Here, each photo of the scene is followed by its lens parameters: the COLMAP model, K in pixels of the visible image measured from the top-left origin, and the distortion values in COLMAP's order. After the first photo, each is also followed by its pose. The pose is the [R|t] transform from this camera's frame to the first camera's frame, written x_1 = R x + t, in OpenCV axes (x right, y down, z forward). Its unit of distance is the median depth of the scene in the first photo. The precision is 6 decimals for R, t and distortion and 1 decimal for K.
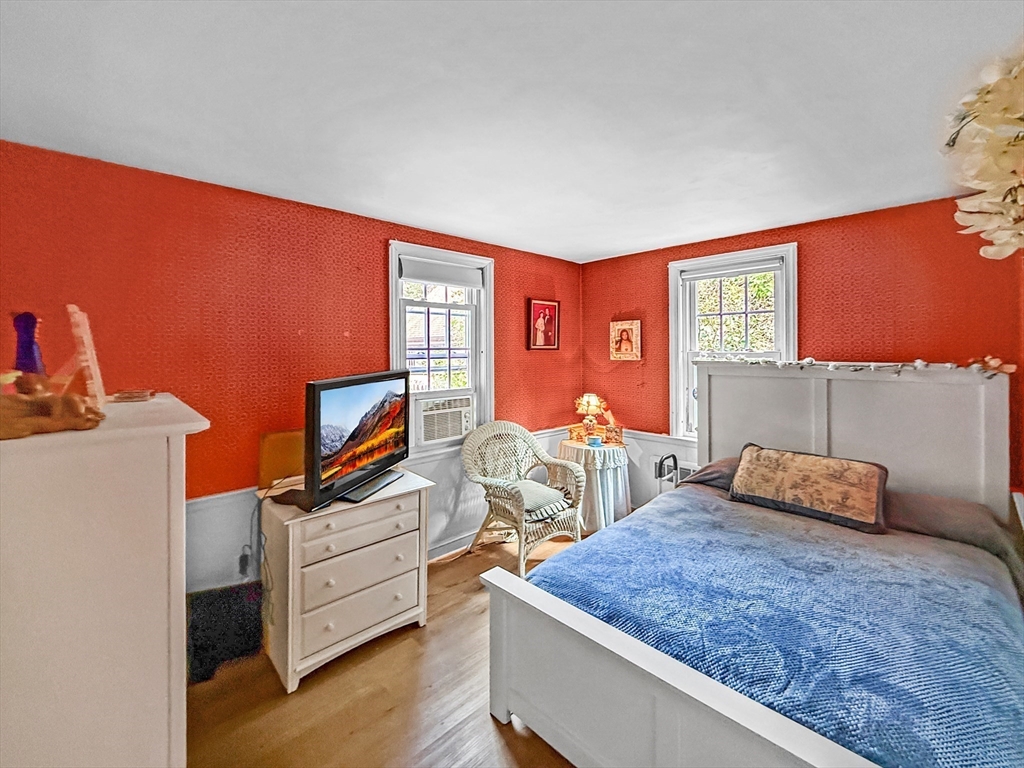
lens RADIAL K [[441.2, 0, 530.9], [0, 441.2, 370.1], [0, 0, 1]] dist [-0.001194, 0.000194]
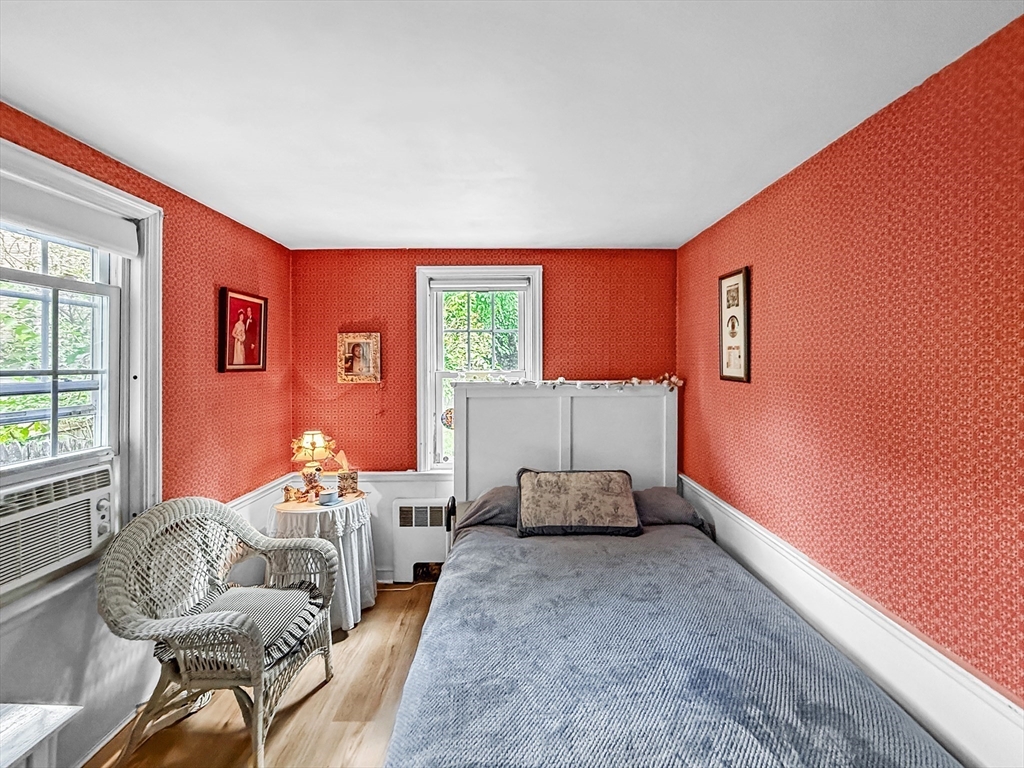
lens RADIAL K [[441.2, 0, 530.9], [0, 441.2, 370.1], [0, 0, 1]] dist [-0.001194, 0.000194]
pose [[0.711023, -0.007089, 0.703133, -0.141935], [0.032380, 0.999219, -0.022670, -0.021674], [-0.702423, 0.038886, 0.710697, 0.280838]]
